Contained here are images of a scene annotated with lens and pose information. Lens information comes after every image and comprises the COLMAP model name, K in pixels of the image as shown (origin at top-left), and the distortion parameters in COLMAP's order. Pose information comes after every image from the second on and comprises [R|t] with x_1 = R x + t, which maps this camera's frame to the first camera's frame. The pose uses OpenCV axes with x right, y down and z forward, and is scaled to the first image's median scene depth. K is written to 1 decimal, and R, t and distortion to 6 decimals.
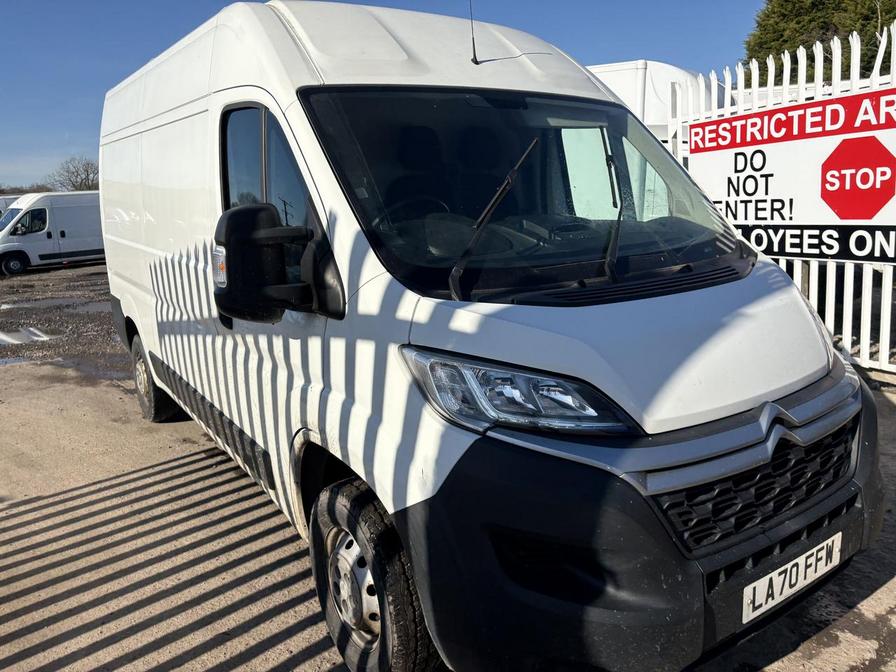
lens RADIAL K [[678.3, 0, 446.5], [0, 678.3, 323.1], [0, 0, 1]] dist [0.004816, -0.000607]
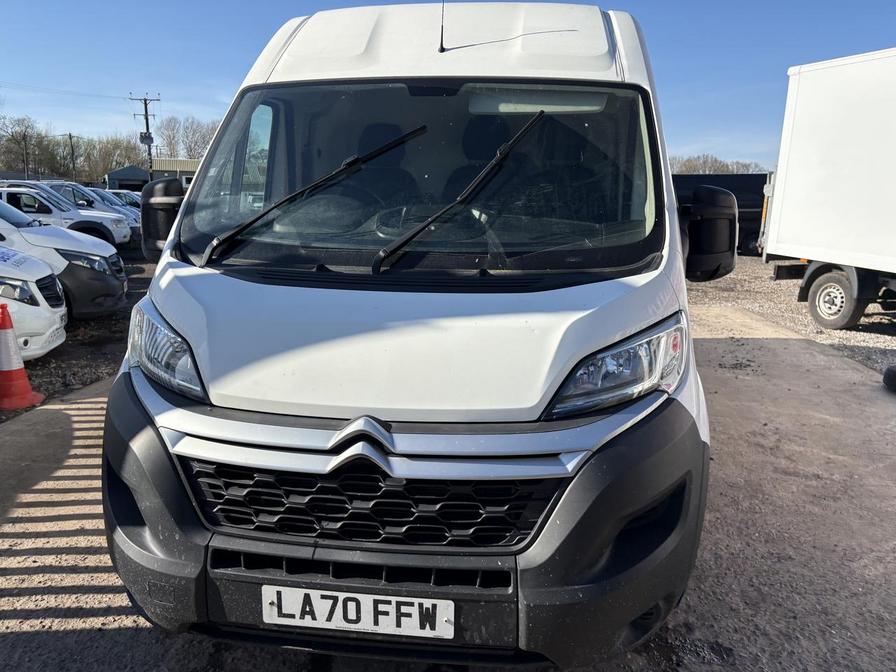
lens RADIAL K [[678.3, 0, 446.5], [0, 678.3, 323.1], [0, 0, 1]] dist [0.004816, -0.000607]
pose [[0.753485, 0.171358, -0.634741, 1.039373], [-0.163405, 0.983953, 0.071660, -0.082899], [0.636835, 0.049725, 0.769395, 0.345181]]
